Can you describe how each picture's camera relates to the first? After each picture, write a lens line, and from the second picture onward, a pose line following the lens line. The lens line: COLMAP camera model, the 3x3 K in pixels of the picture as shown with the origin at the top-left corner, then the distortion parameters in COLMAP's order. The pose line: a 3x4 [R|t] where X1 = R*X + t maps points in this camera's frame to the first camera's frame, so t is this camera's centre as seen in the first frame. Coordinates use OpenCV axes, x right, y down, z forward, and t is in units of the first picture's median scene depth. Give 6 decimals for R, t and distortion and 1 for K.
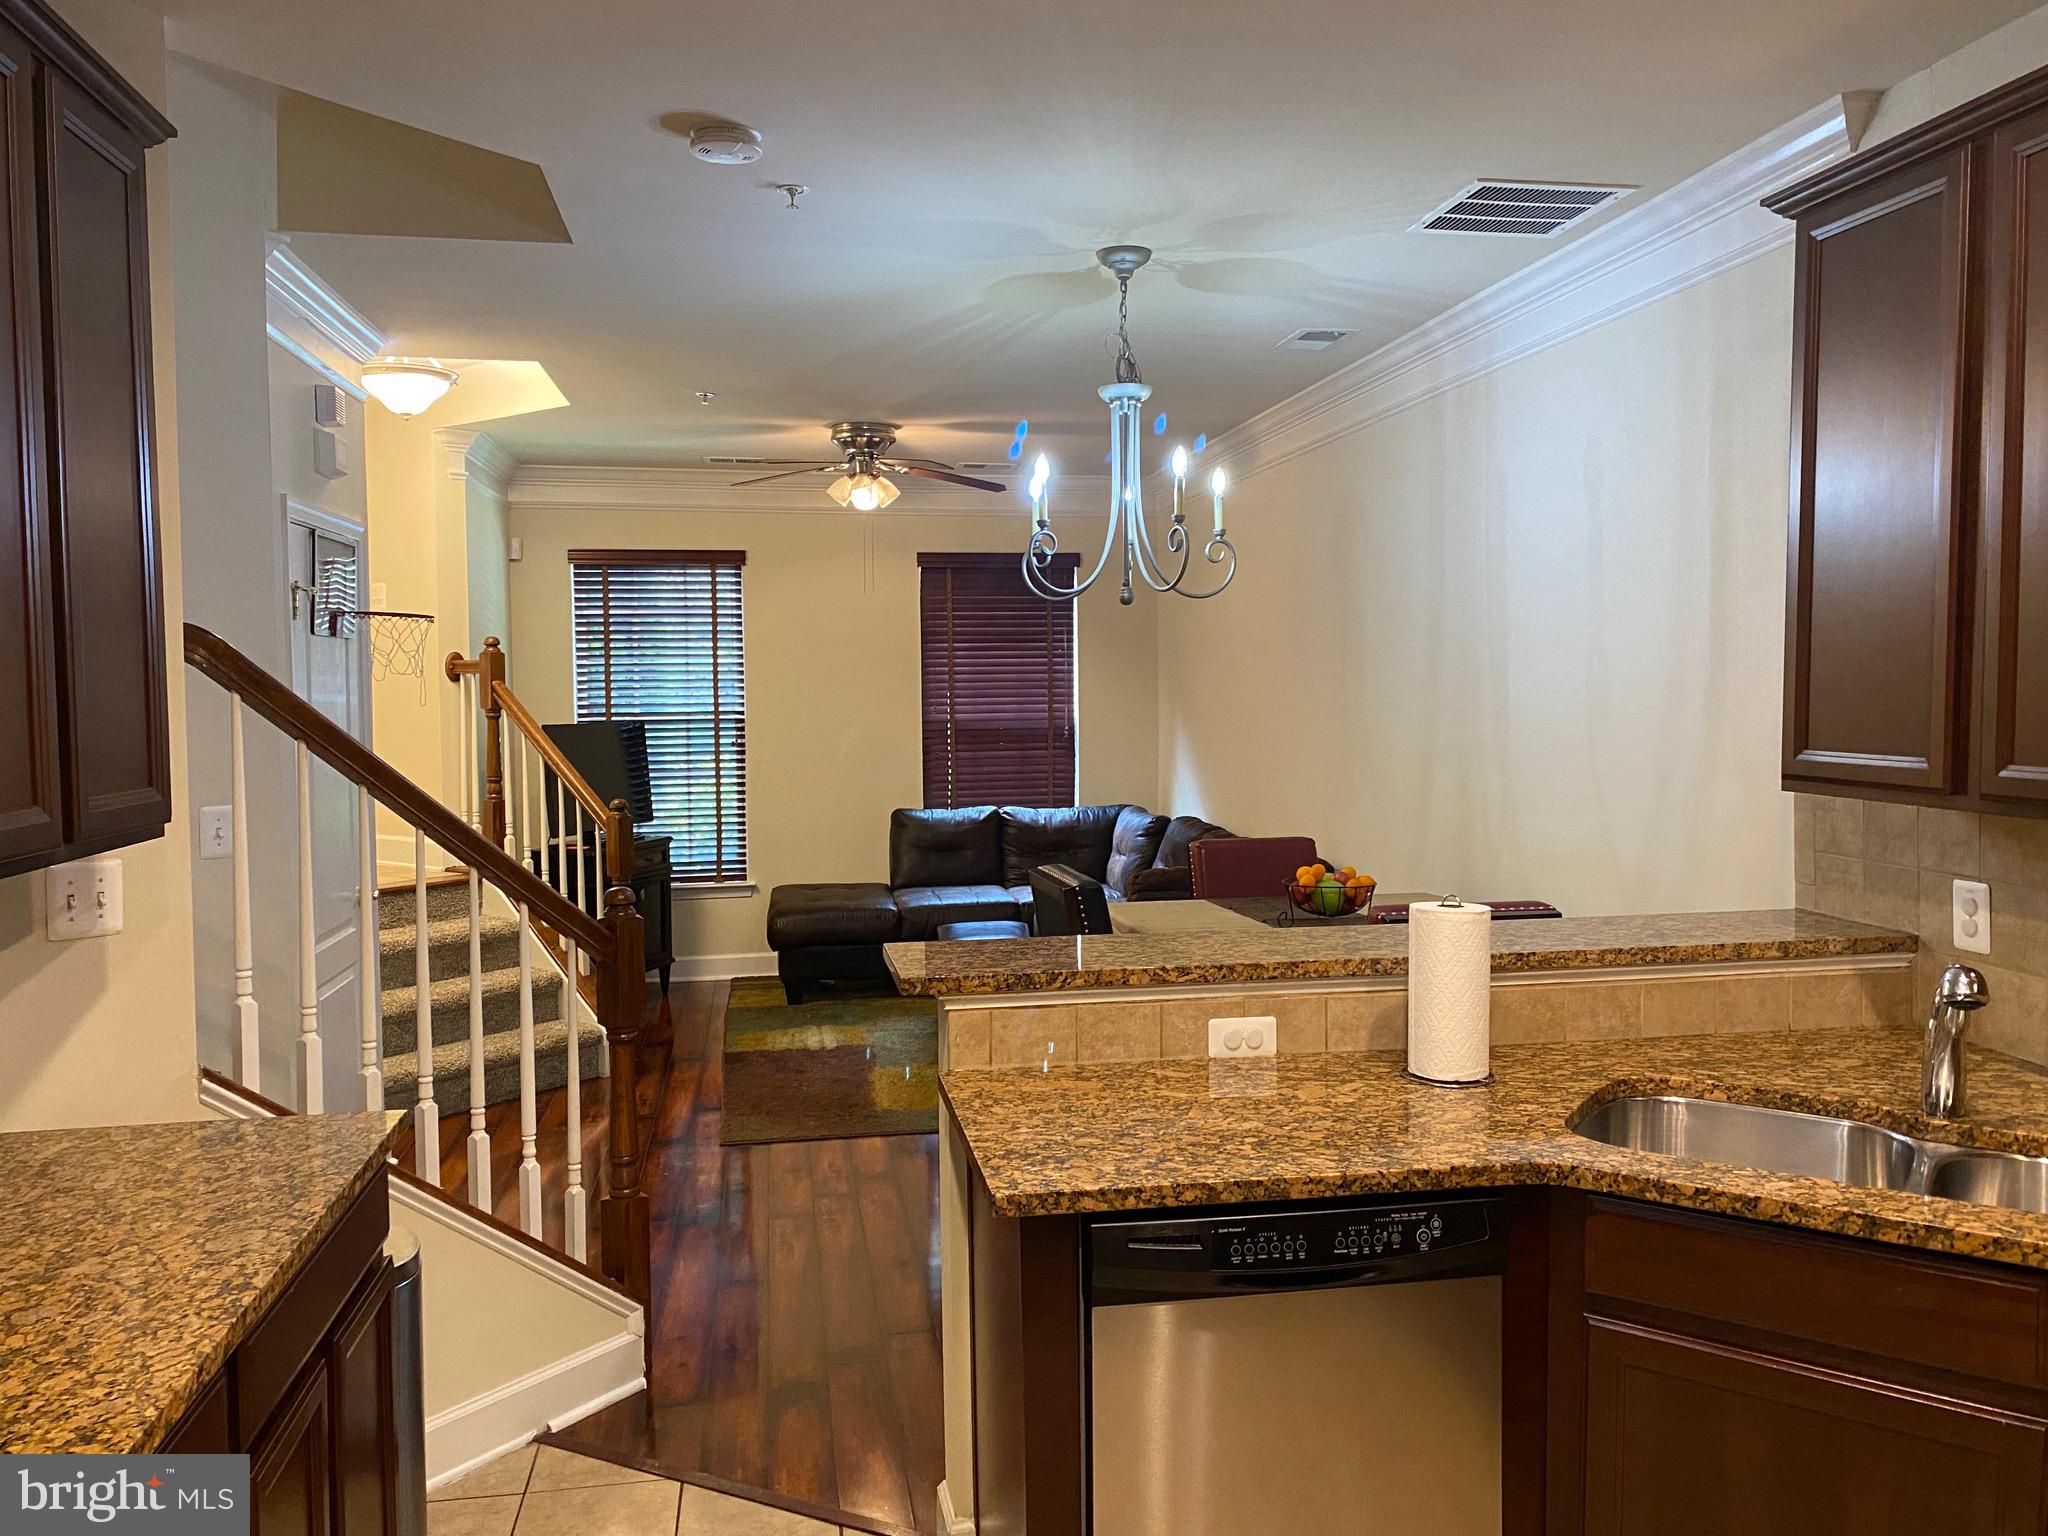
lens RADIAL K [[1533.7, 0, 1027.5], [0, 1533.7, 765.5], [0, 0, 1]] dist [-0.030874, 0.016595]
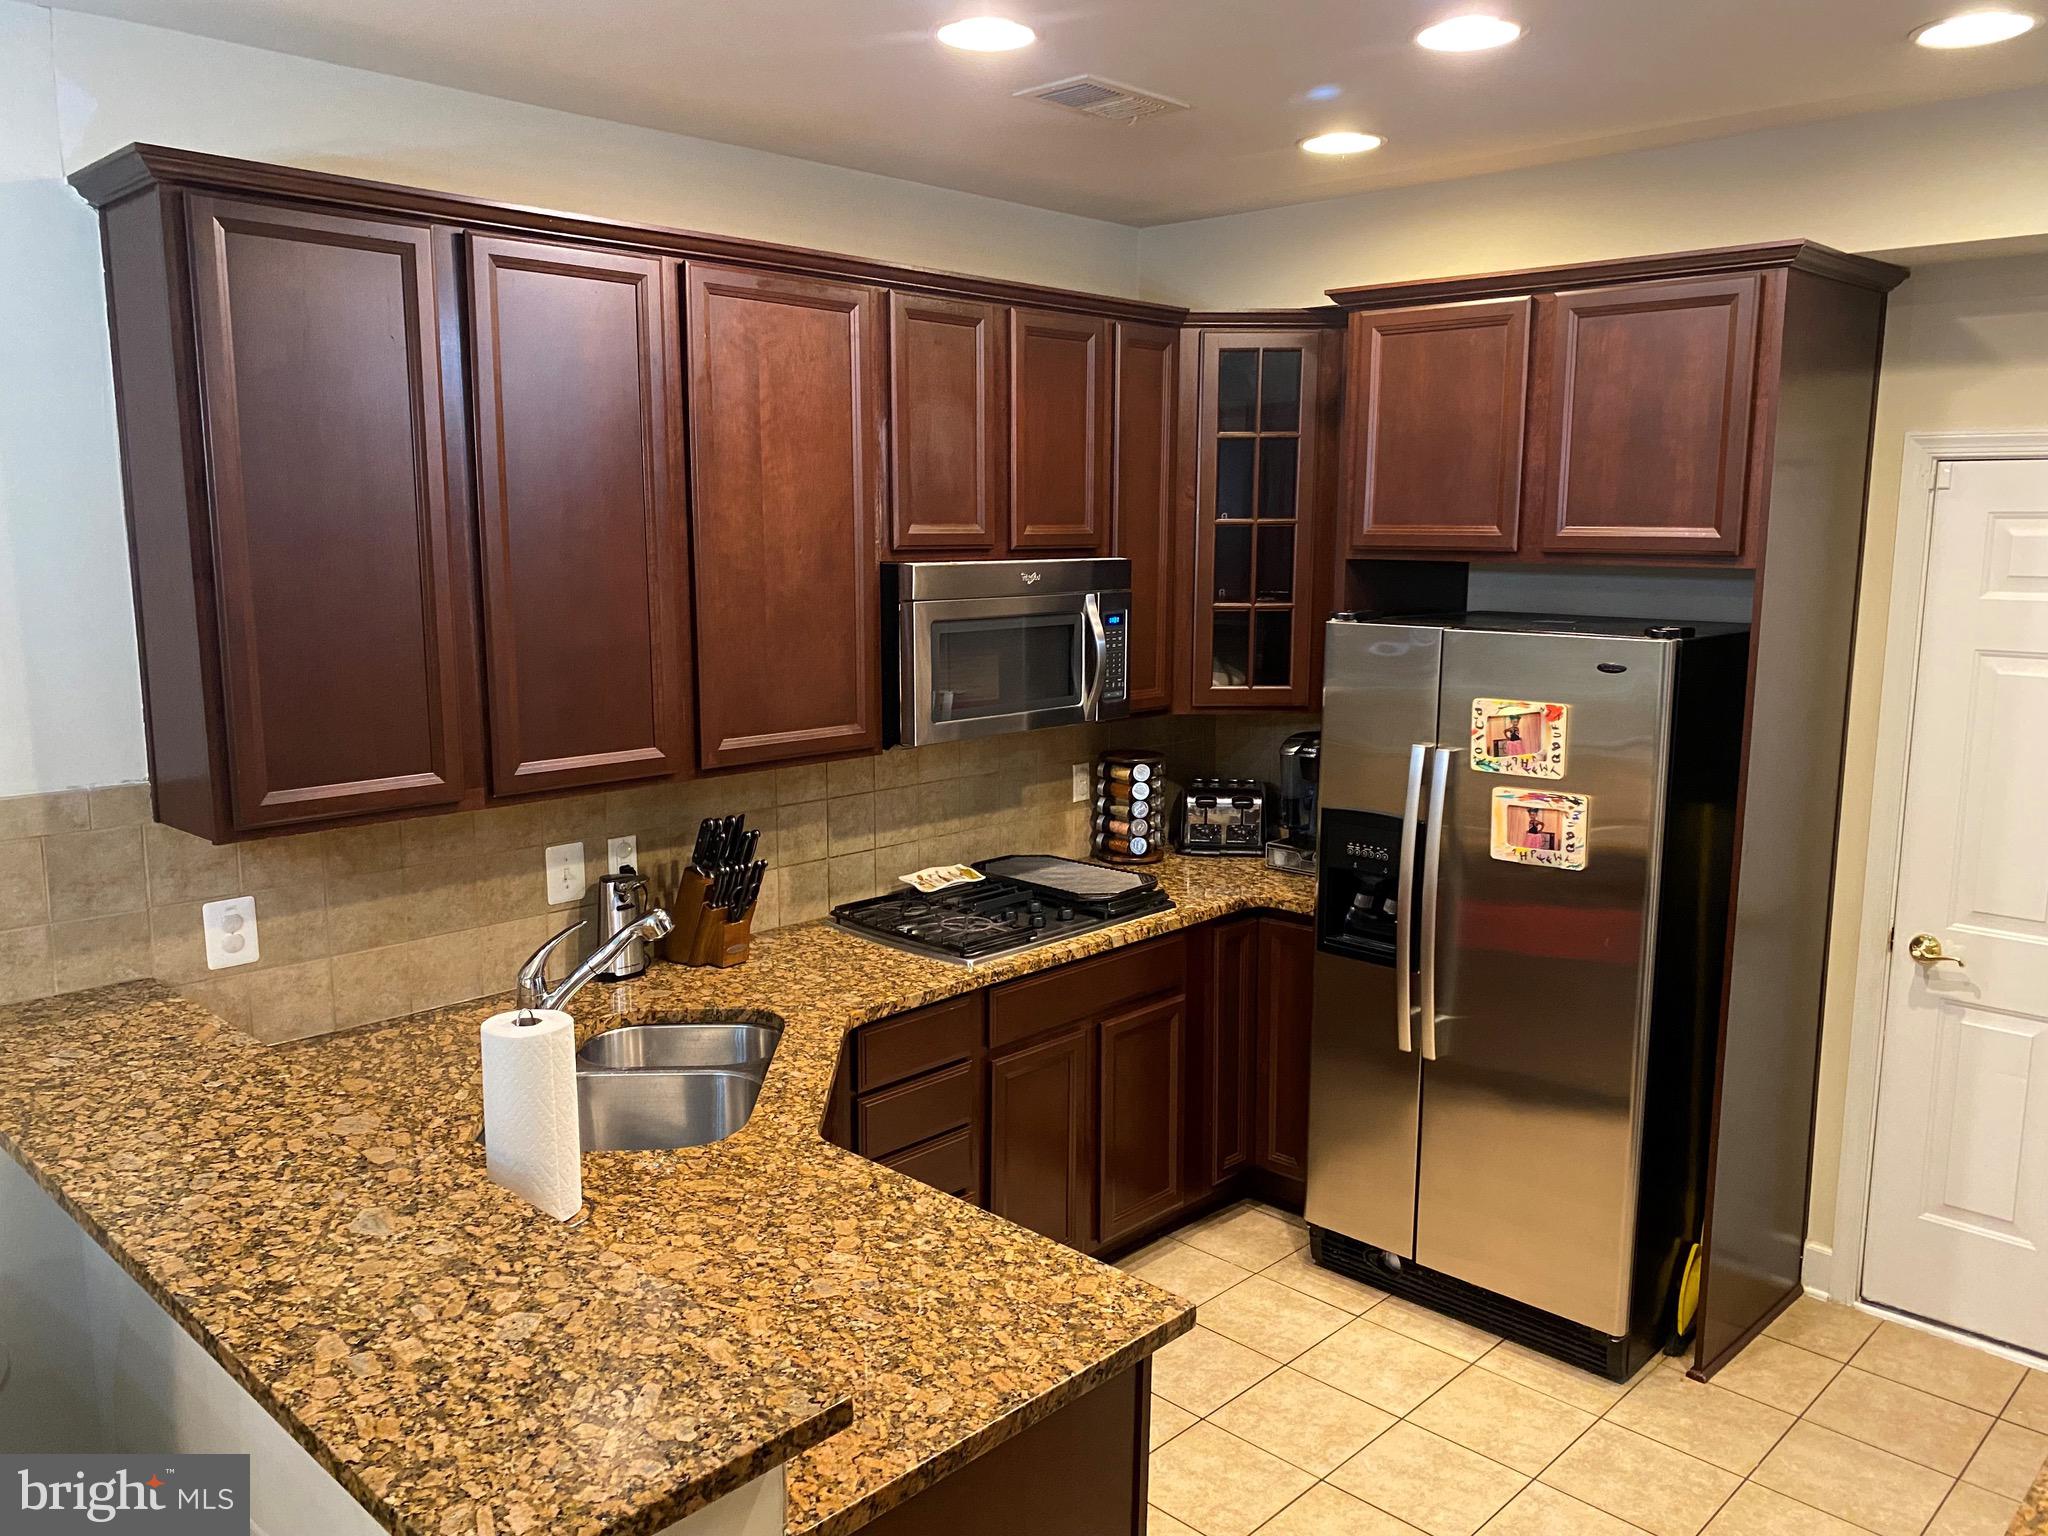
lens RADIAL K [[1533.7, 0, 1030.2], [0, 1533.7, 764.8], [0, 0, 1]] dist [-0.030874, 0.016595]
pose [[-0.592868, -0.118135, 0.796587, -0.561748], [0.049887, 0.981894, 0.182745, -0.193728], [-0.803753, 0.148083, -0.576240, 1.293506]]
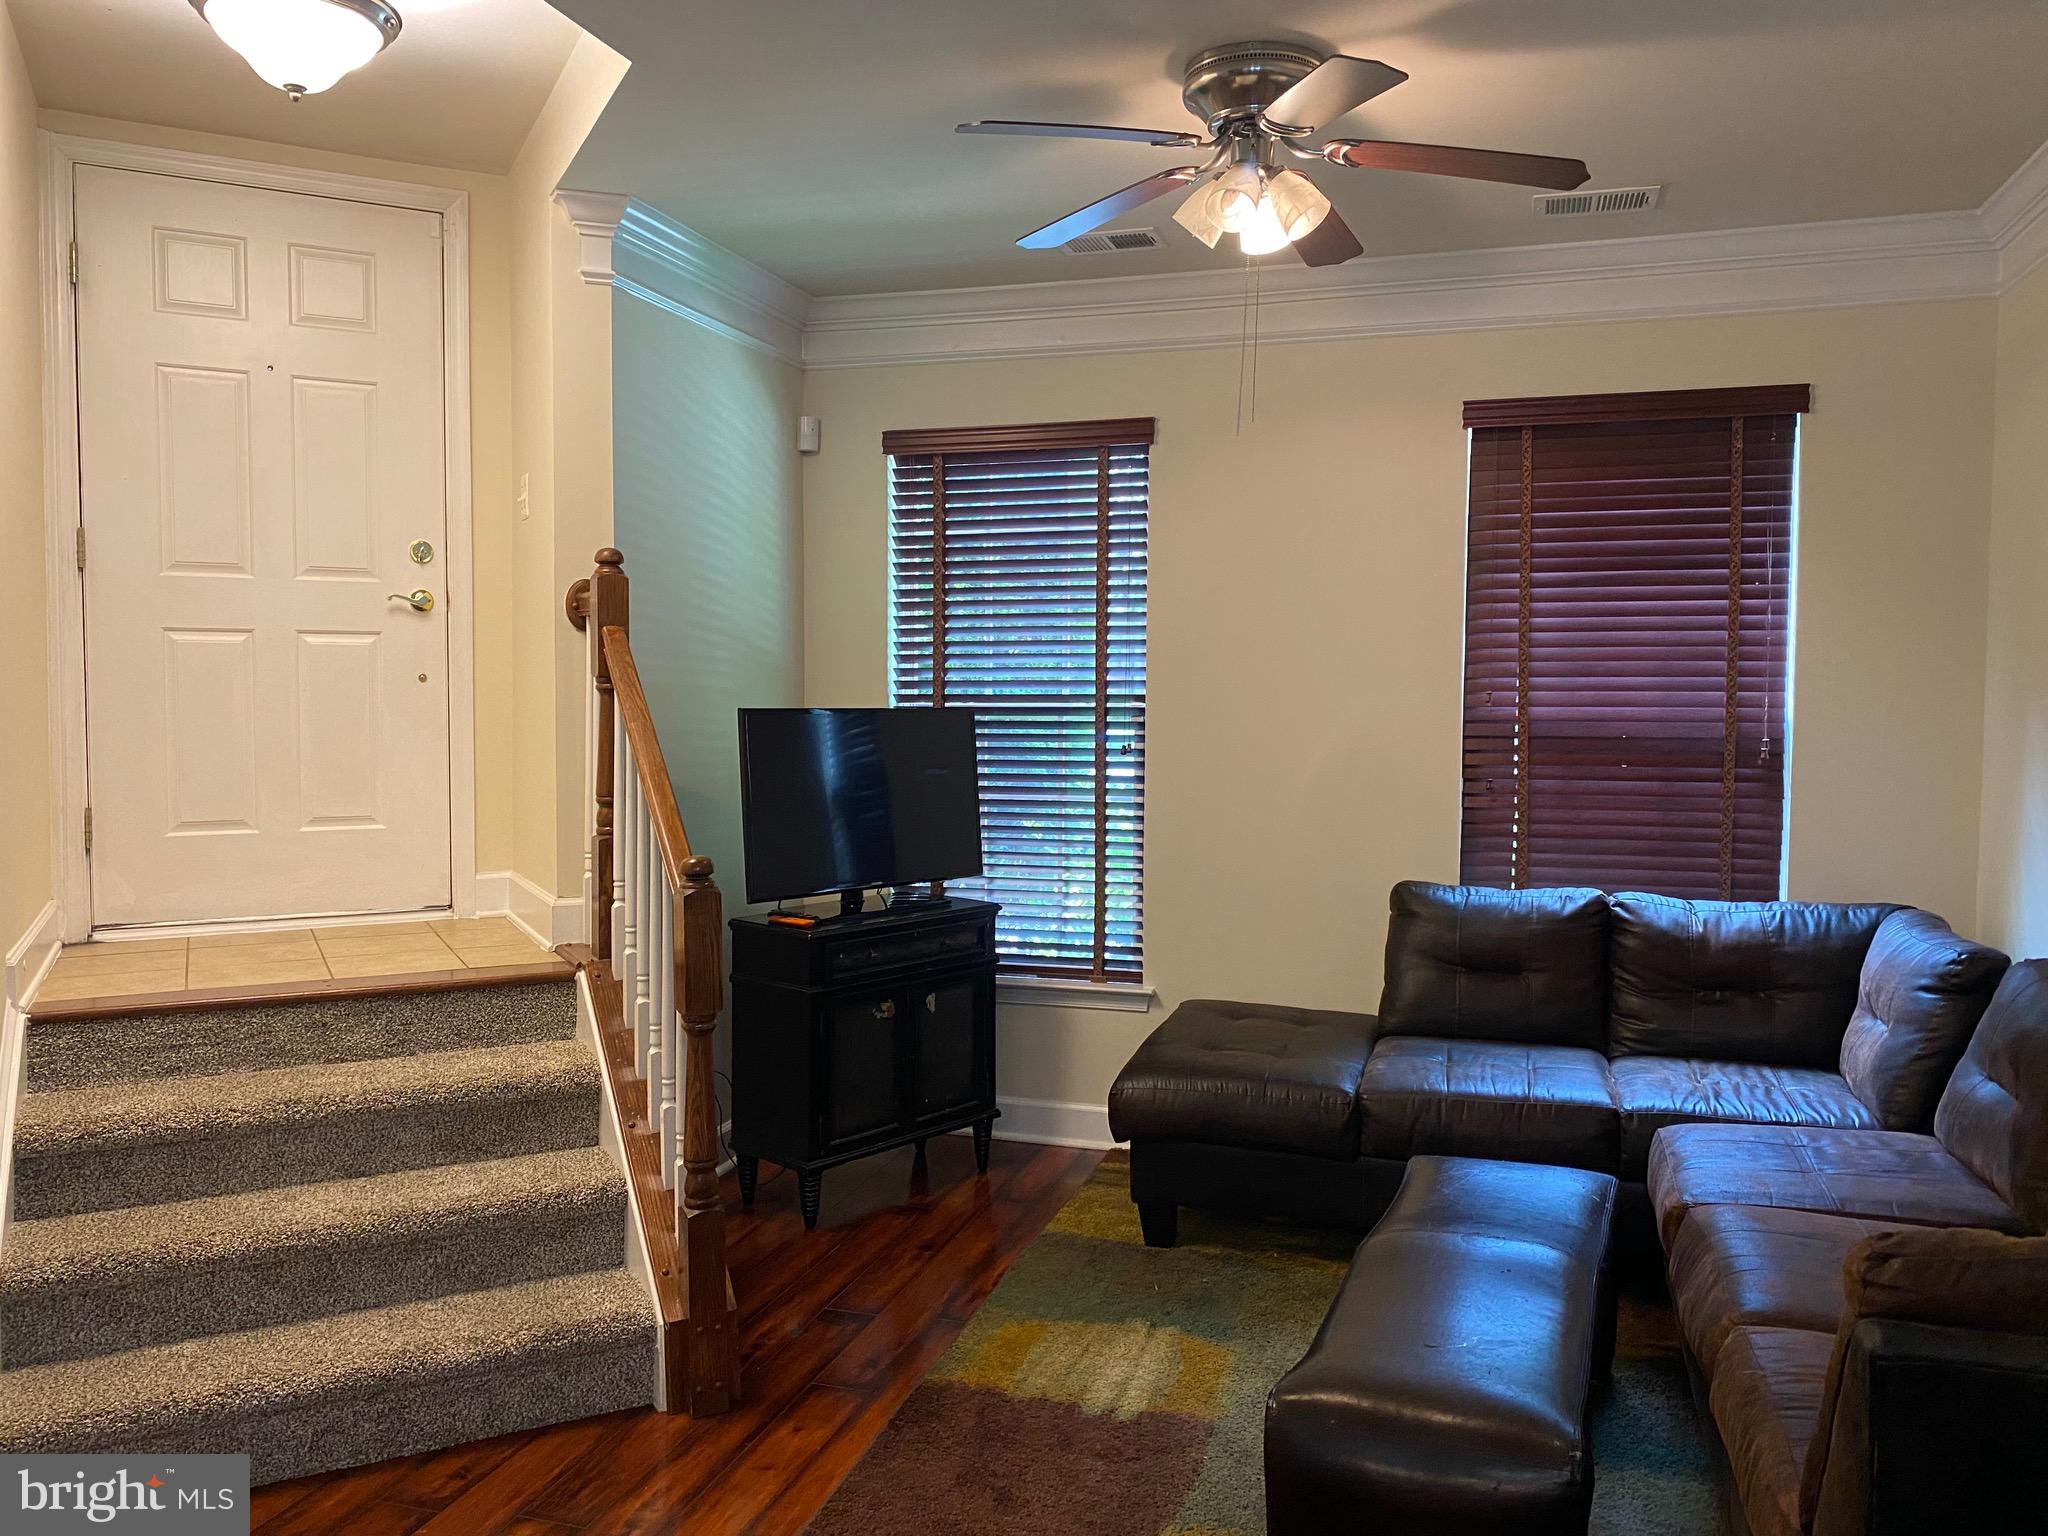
lens RADIAL K [[1533.7, 0, 974.2], [0, 1533.7, 770.4], [0, 0, 1]] dist [-0.030874, 0.016595]
pose [[0.876374, 0.038118, -0.480121, 0.038637], [-0.039061, 0.999205, 0.008029, -0.008879], [0.480045, 0.011718, 0.877165, 0.458012]]
